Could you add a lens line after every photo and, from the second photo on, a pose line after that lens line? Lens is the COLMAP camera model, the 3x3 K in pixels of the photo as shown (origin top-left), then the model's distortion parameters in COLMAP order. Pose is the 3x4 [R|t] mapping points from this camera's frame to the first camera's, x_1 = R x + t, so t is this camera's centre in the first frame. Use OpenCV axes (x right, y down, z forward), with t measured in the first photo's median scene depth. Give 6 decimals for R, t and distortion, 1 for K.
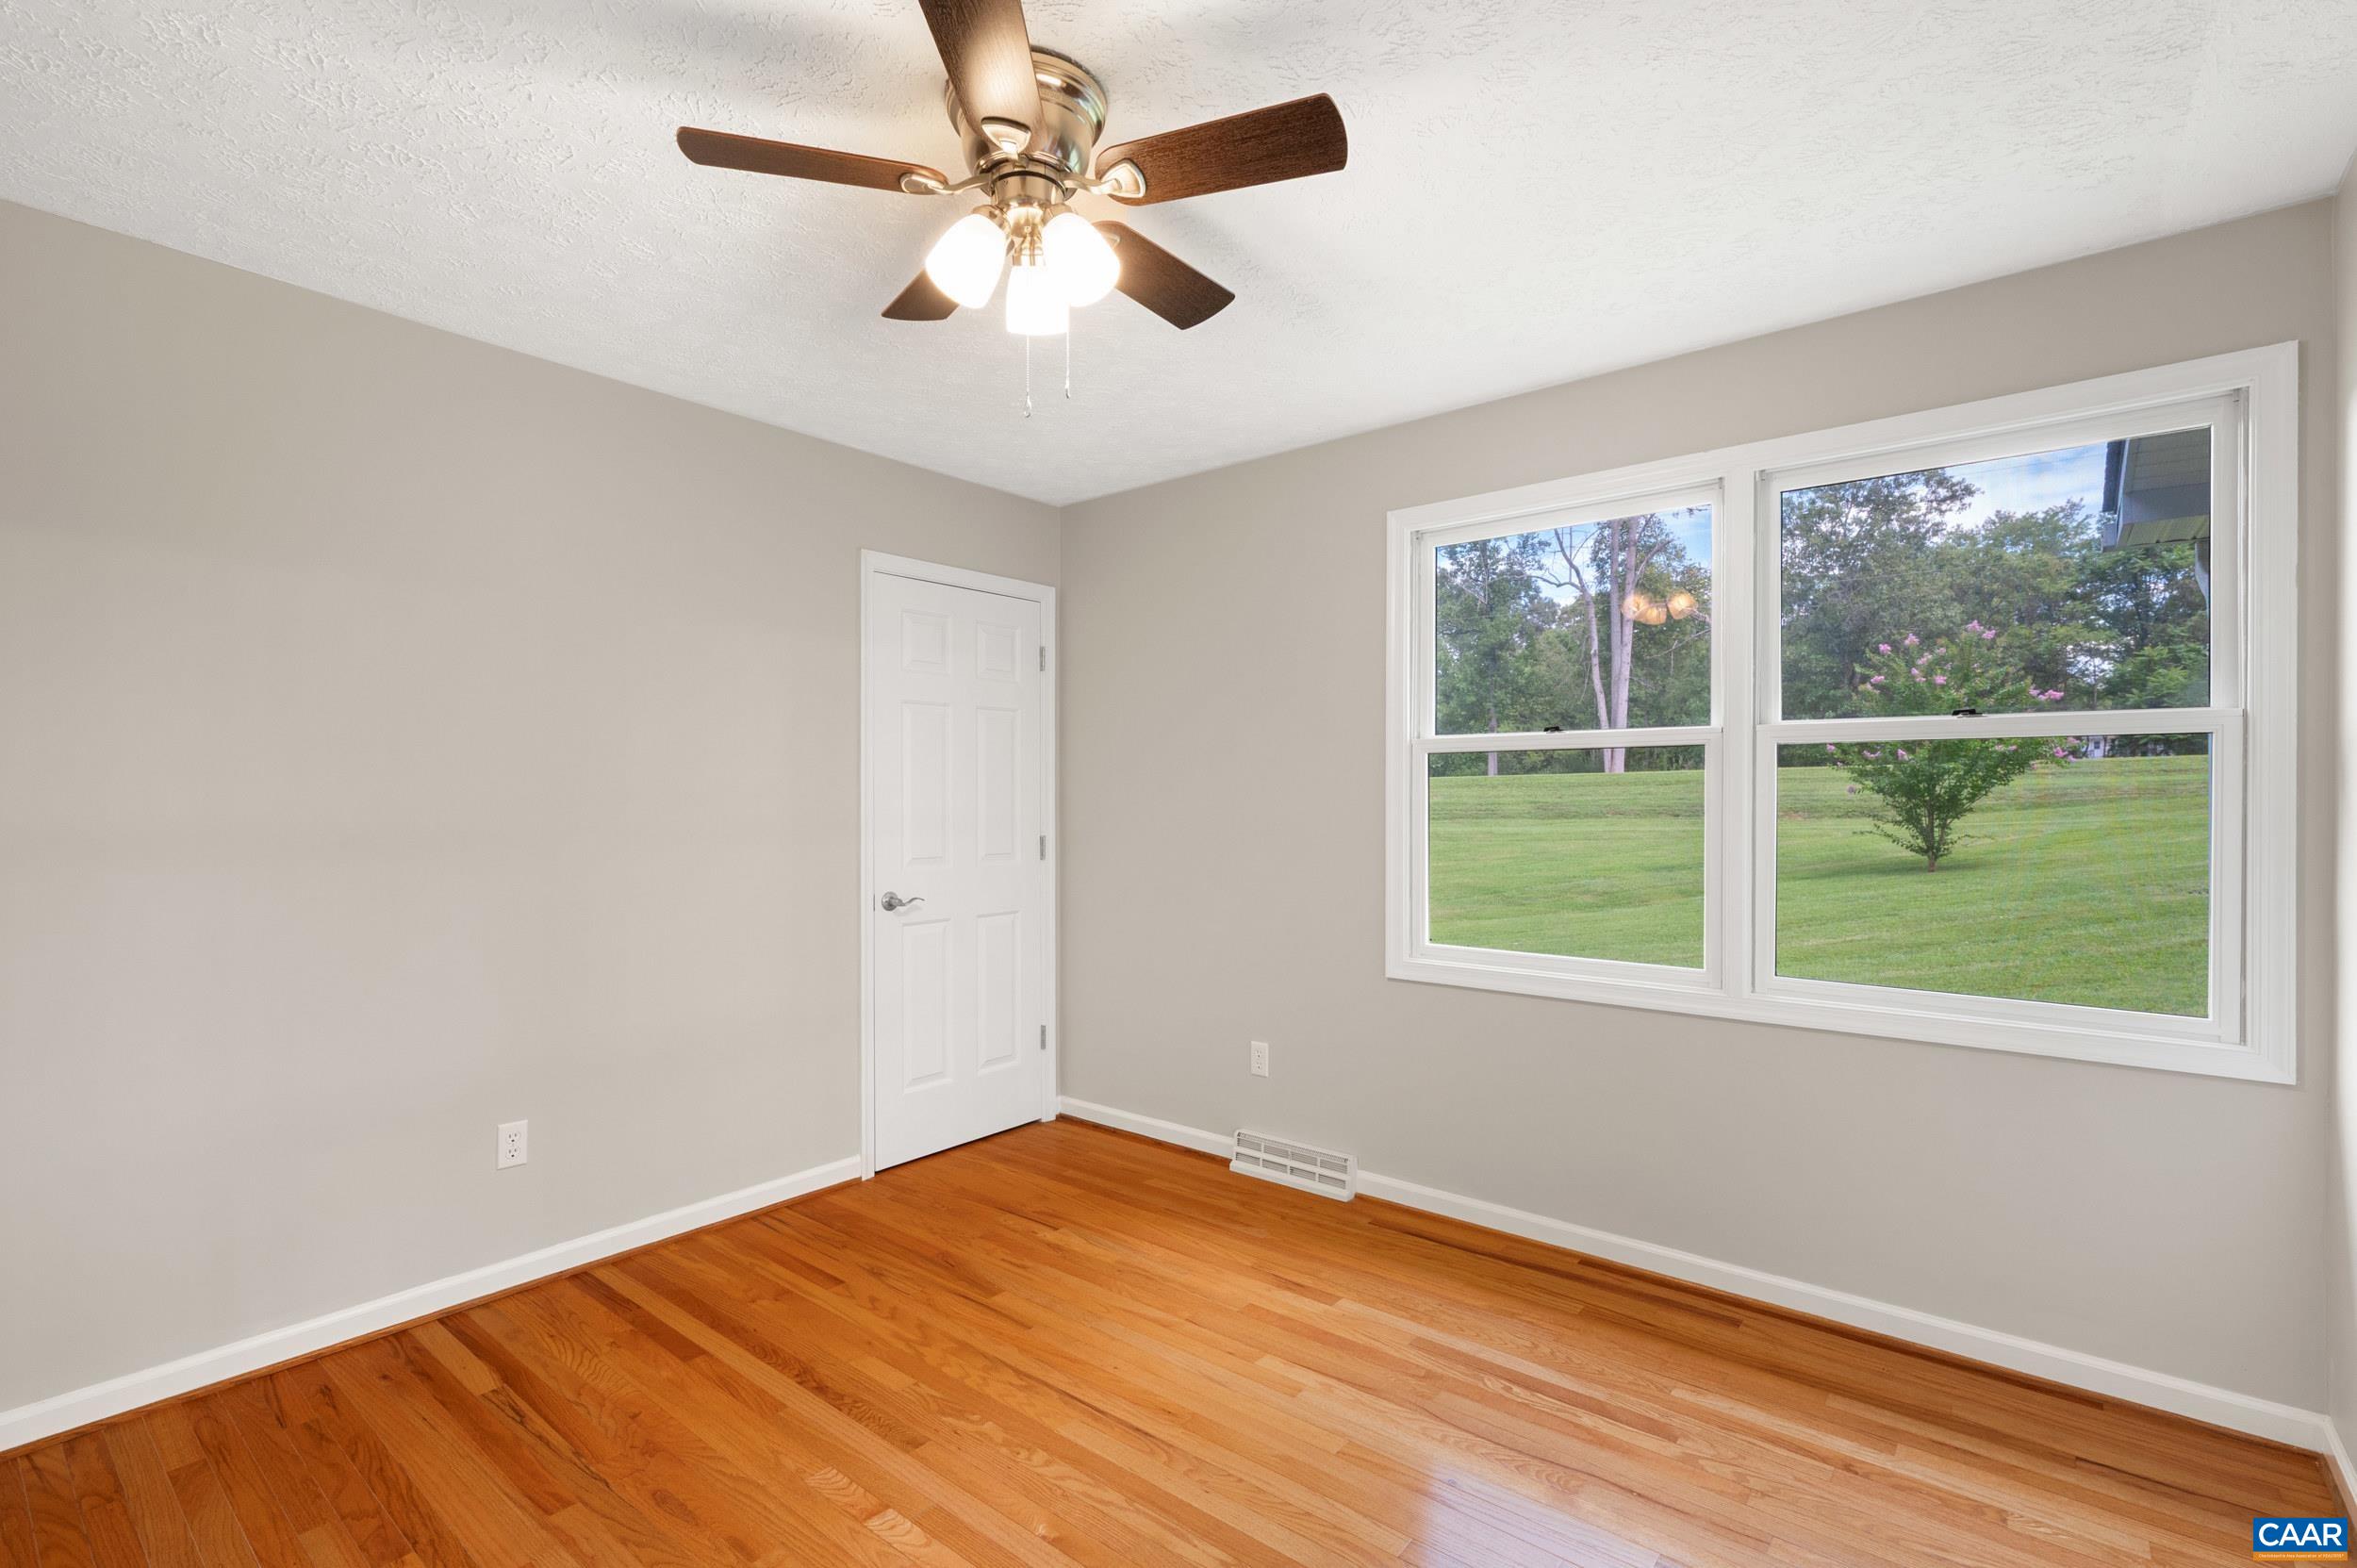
lens RADIAL K [[1072.1, 0, 1172.0], [0, 1072.1, 787.7], [0, 0, 1]] dist [-0.001482, -0.000084]
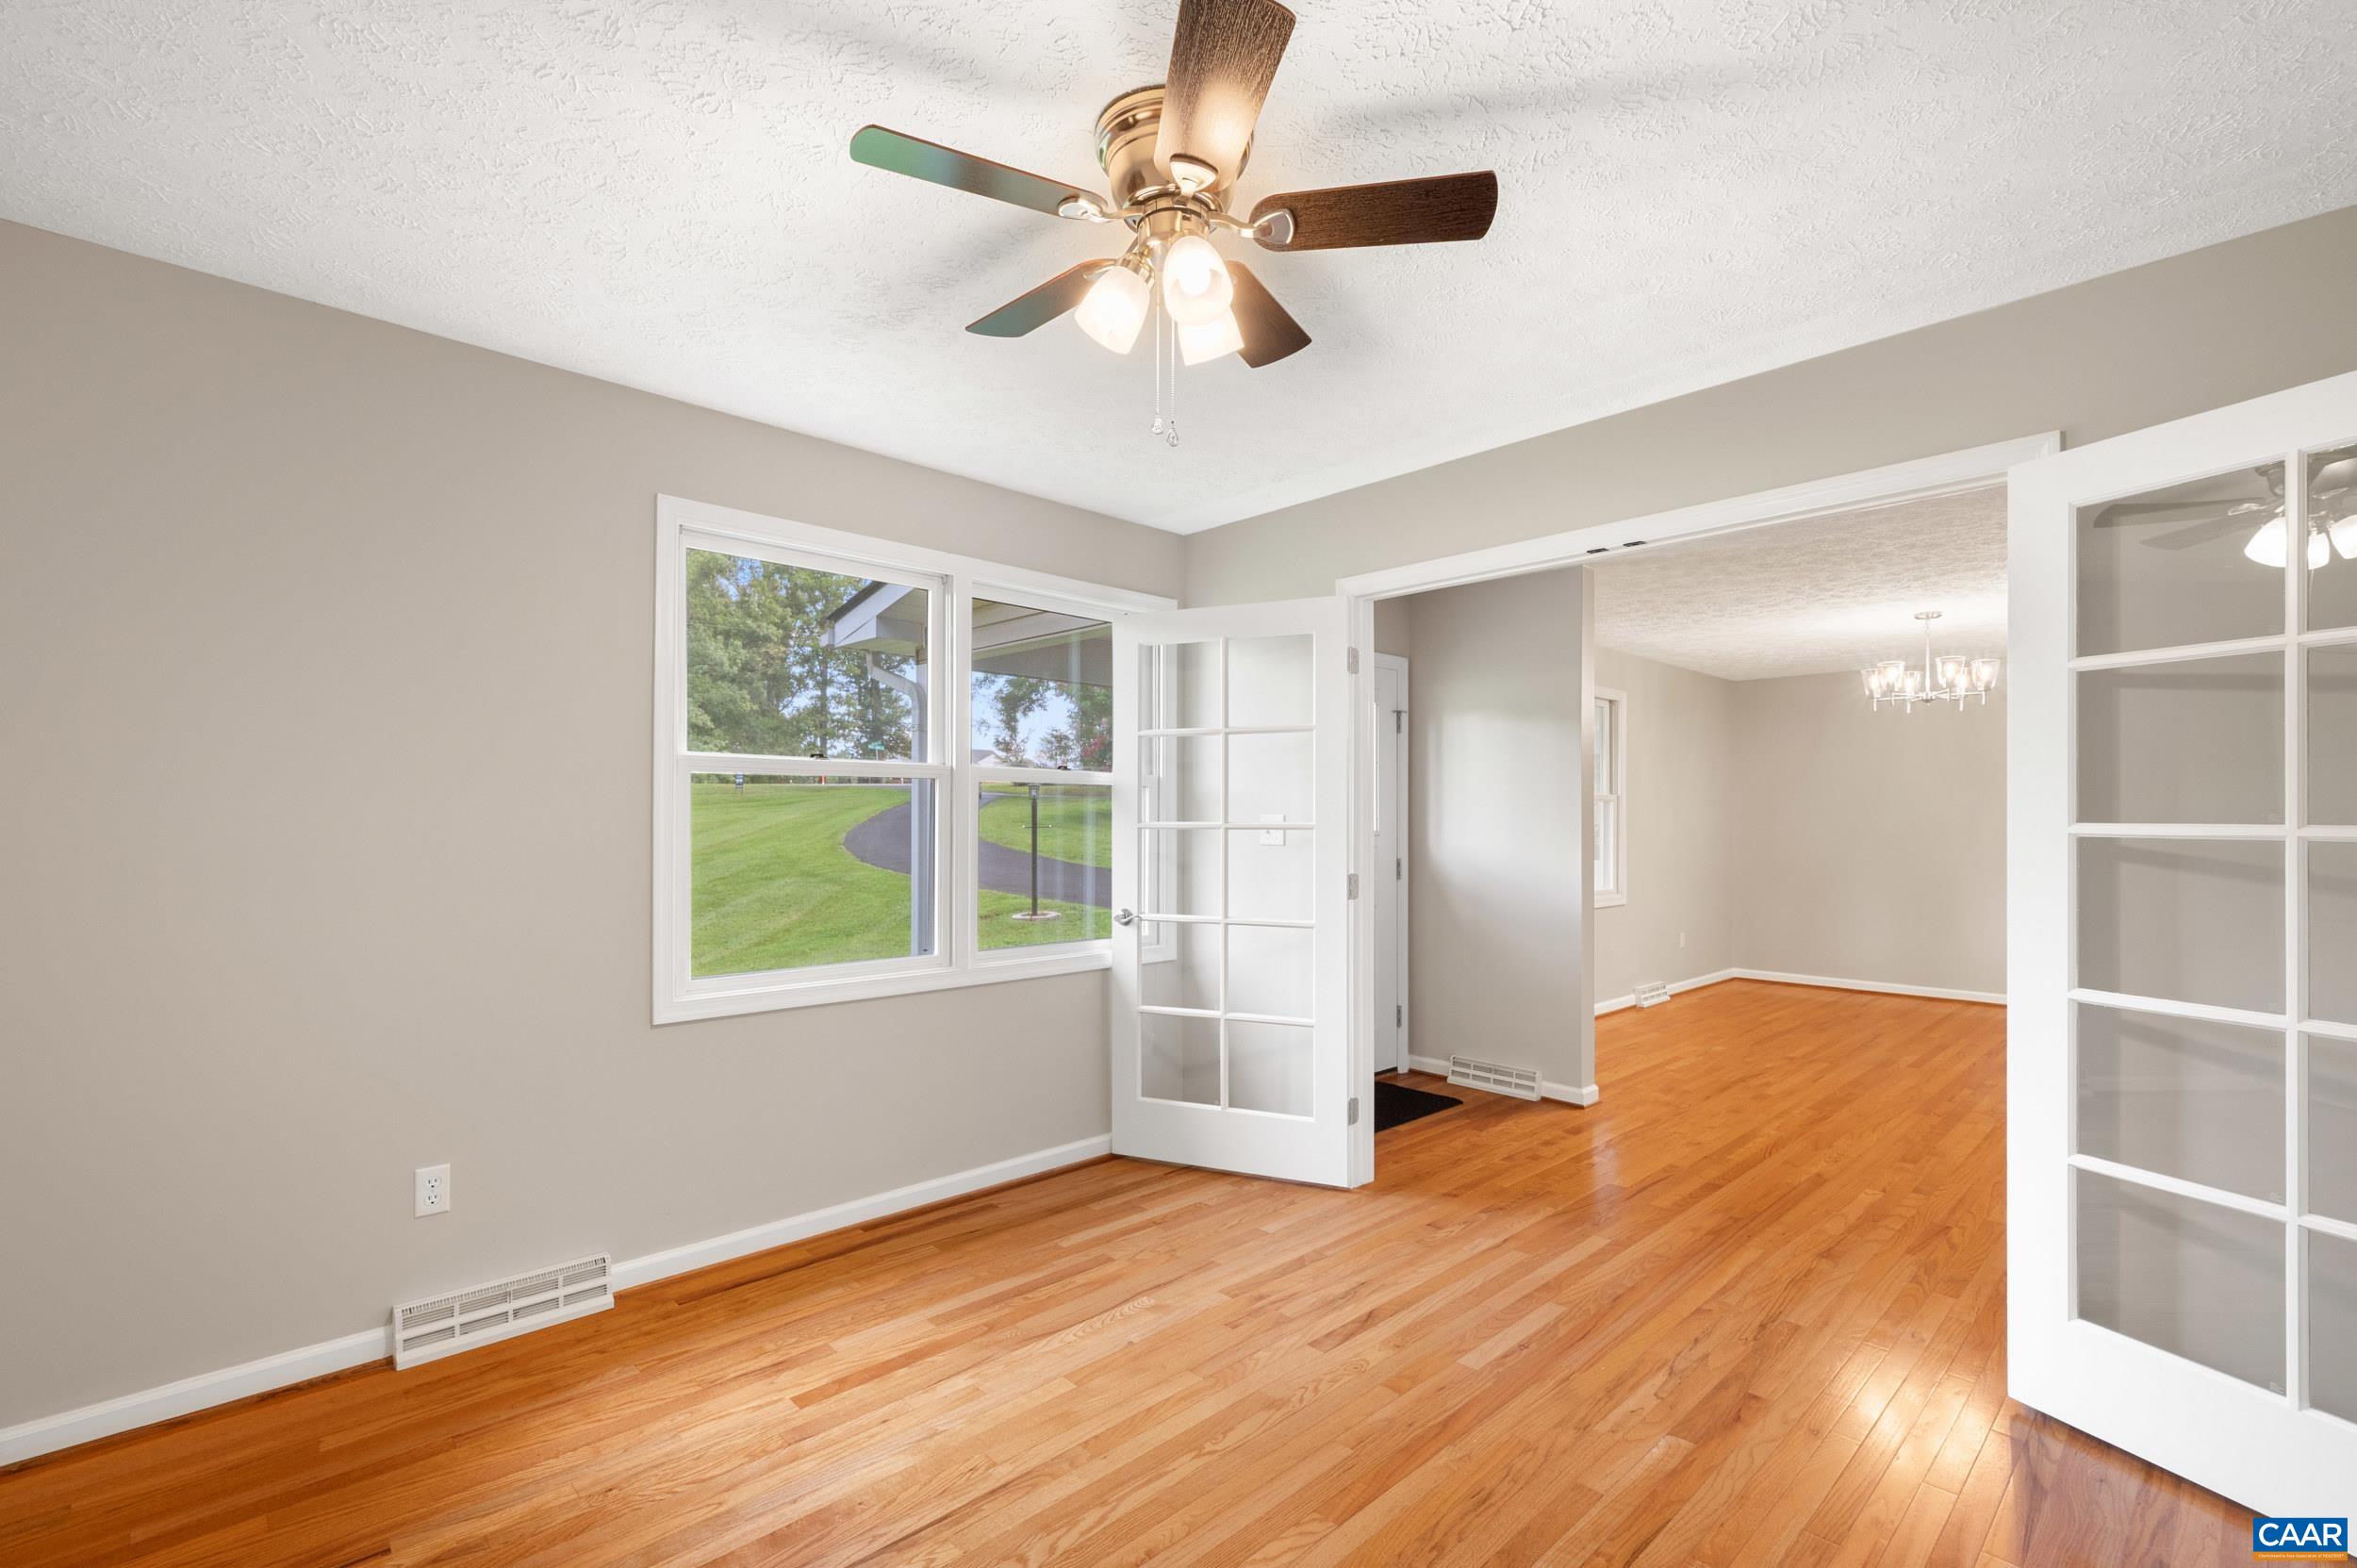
lens RADIAL K [[1072.1, 0, 1167.6], [0, 1072.1, 805.2], [0, 0, 1]] dist [-0.001482, -0.000084]
pose [[0.103893, 0.016704, 0.994448, -0.746614], [-0.009097, 0.999833, -0.015844, 0.009025], [-0.994547, -0.007401, 0.104028, 0.588042]]
